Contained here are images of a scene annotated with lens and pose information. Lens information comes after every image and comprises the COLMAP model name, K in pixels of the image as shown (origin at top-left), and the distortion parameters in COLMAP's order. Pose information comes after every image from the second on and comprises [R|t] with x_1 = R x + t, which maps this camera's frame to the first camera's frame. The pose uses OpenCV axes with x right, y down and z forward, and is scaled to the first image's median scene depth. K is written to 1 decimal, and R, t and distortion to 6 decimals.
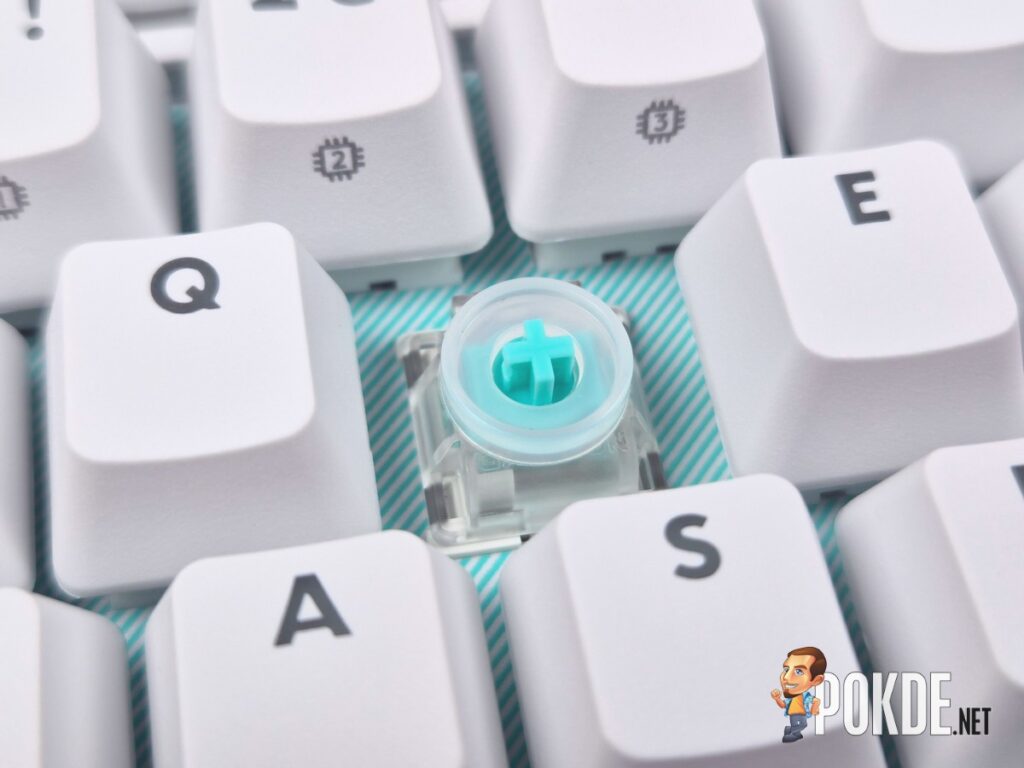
lens RADIAL K [[1397.4, 0, 530.2], [0, 1397.4, 428.3], [0, 0, 1]] dist [-0.001339, -0.323487]
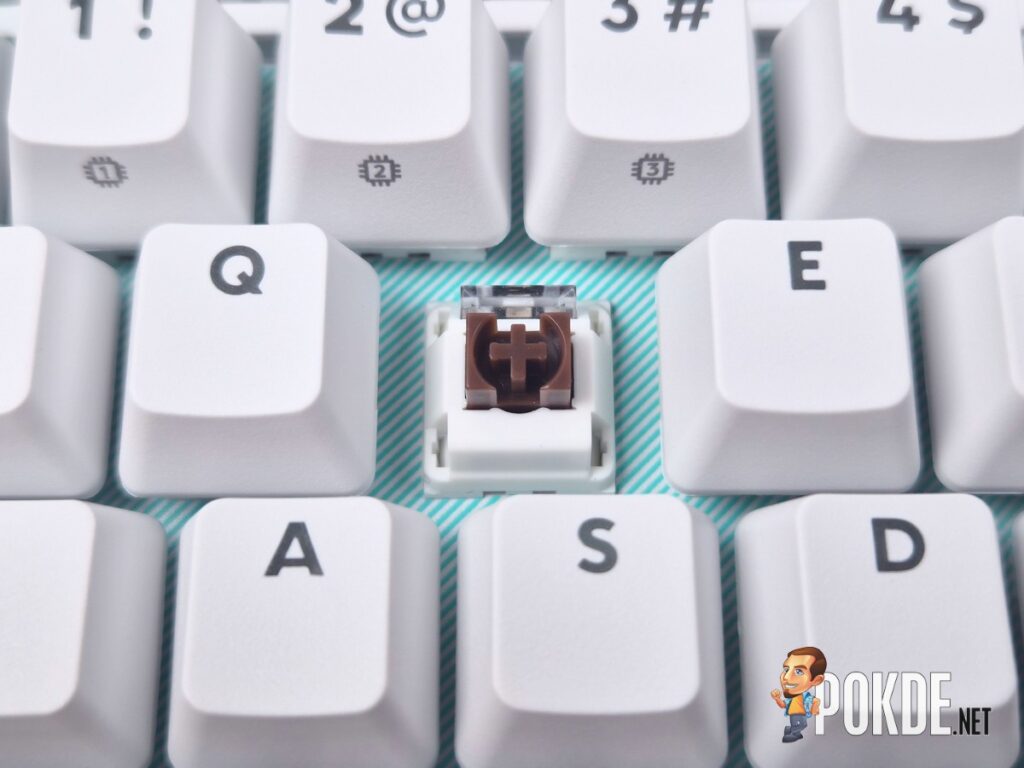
lens RADIAL K [[1389.0, 0, 512.0], [0, 1389.0, 384.0], [0, 0, 1]] dist [0.185940, -1.185567]
pose [[0.982840, 0.150487, -0.106670, 0.133166], [-0.133691, 0.979582, 0.150152, -0.208232], [0.127088, -0.133314, 0.982892, -0.204271]]
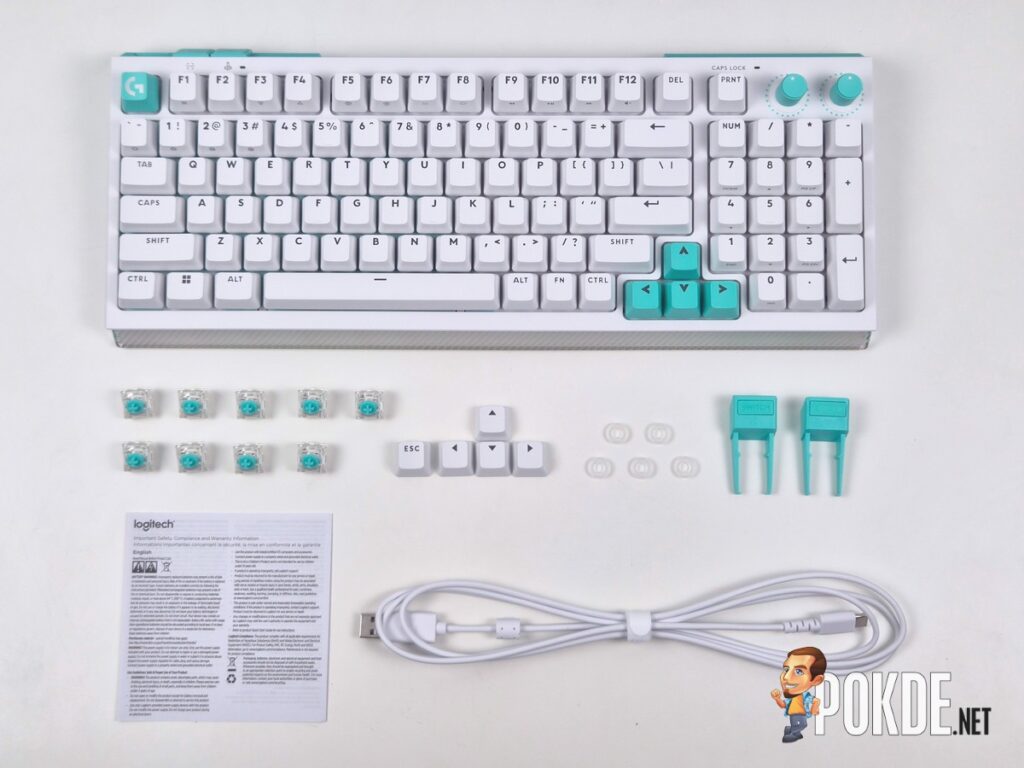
lens RADIAL K [[1466.7, 0, 525.5], [0, 1466.7, 371.5], [0, 0, 1]] dist [0.078218, -0.122111]
pose [[0.981580, 0.176987, -0.071954, 2.643992], [-0.136303, 0.912629, 0.385396, -2.695335], [0.133877, -0.368490, 0.919941, -7.575588]]
